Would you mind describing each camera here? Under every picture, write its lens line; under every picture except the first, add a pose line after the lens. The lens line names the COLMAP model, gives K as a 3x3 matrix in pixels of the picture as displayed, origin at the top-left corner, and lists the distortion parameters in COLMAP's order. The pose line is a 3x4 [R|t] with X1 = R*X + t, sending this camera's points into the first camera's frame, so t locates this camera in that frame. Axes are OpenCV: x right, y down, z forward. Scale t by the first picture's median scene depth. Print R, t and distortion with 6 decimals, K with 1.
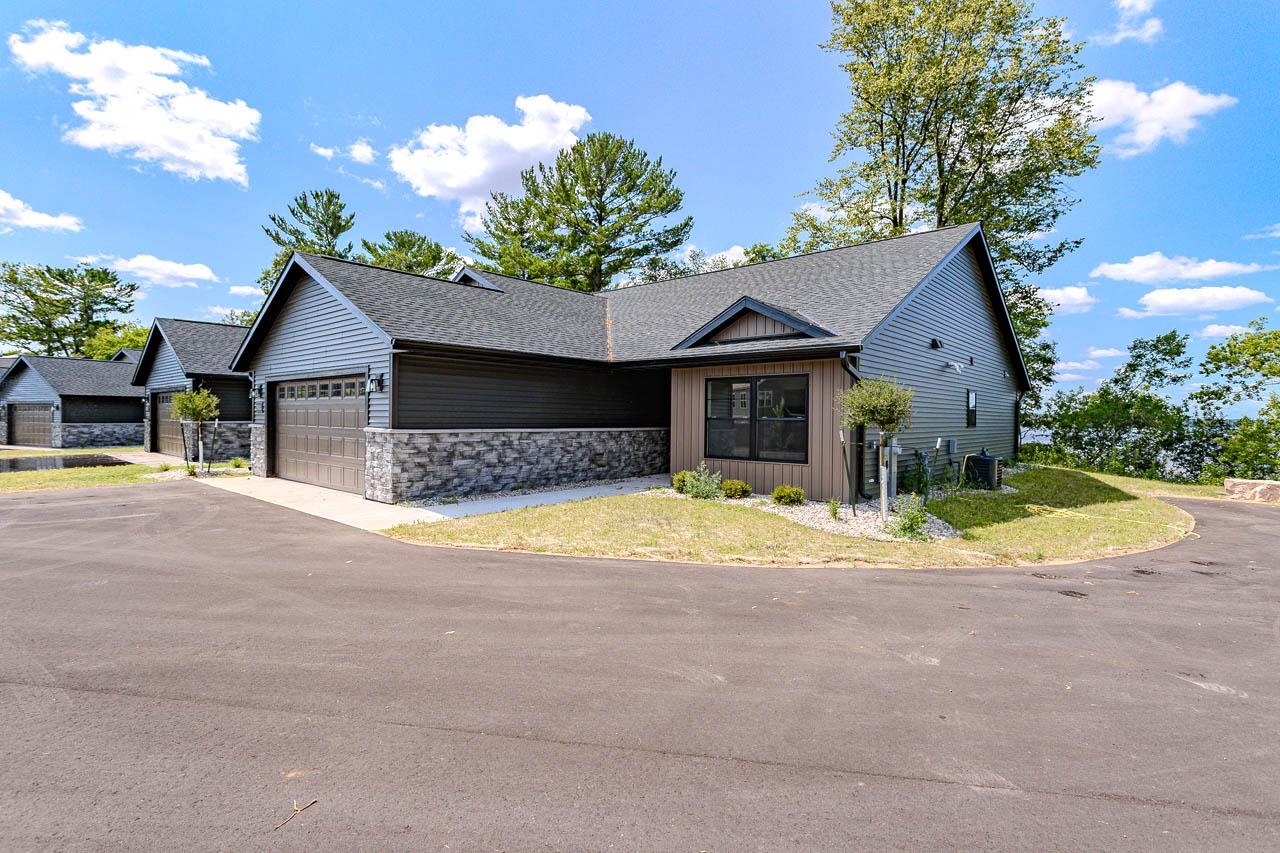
lens RADIAL K [[608.8, 0, 642.8], [0, 608.8, 424.3], [0, 0, 1]] dist [-0.001381, 0.003608]
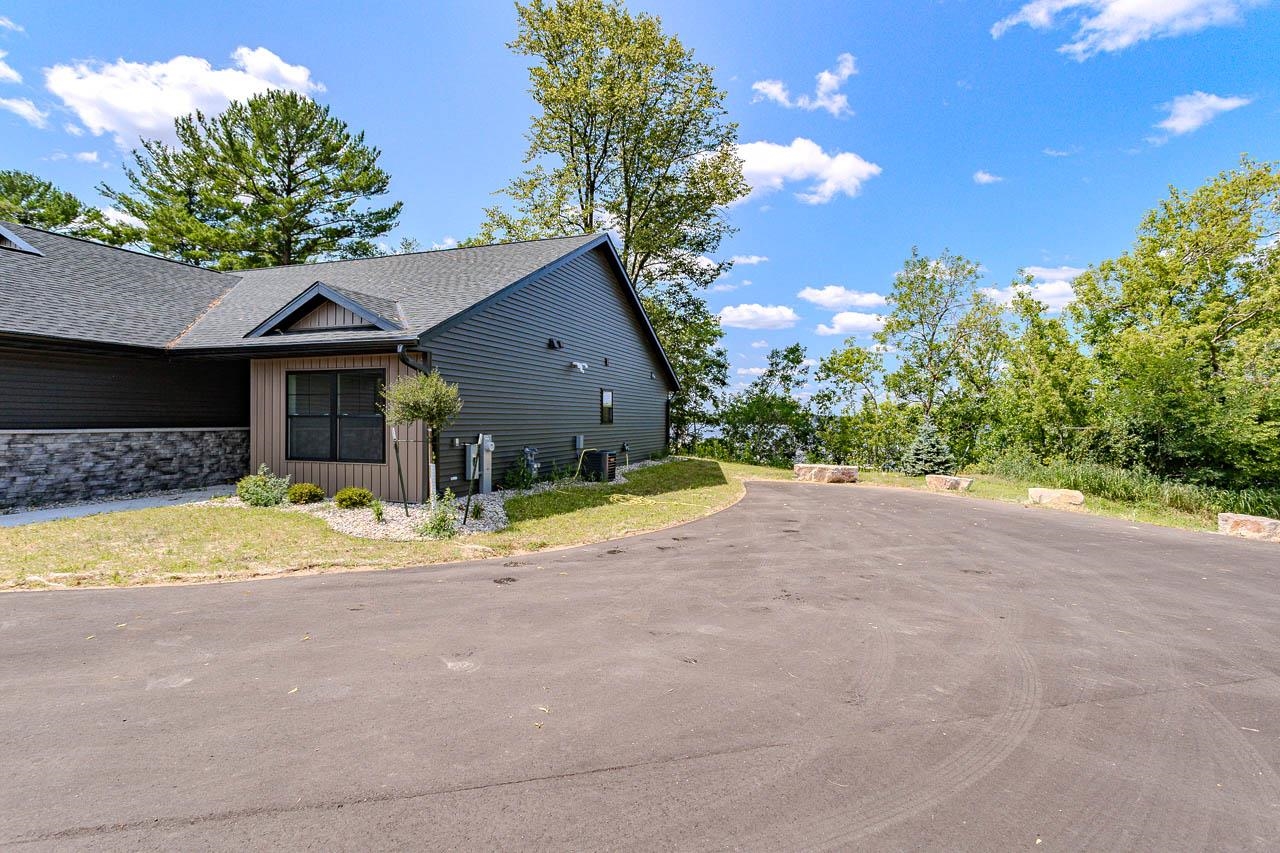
lens RADIAL K [[608.8, 0, 648.5], [0, 608.8, 425.5], [0, 0, 1]] dist [-0.001381, 0.003608]
pose [[0.924965, -0.007965, 0.379968, 0.126967], [0.006649, 0.999966, 0.004774, 0.001800], [-0.379993, -0.001889, 0.924987, -0.015100]]
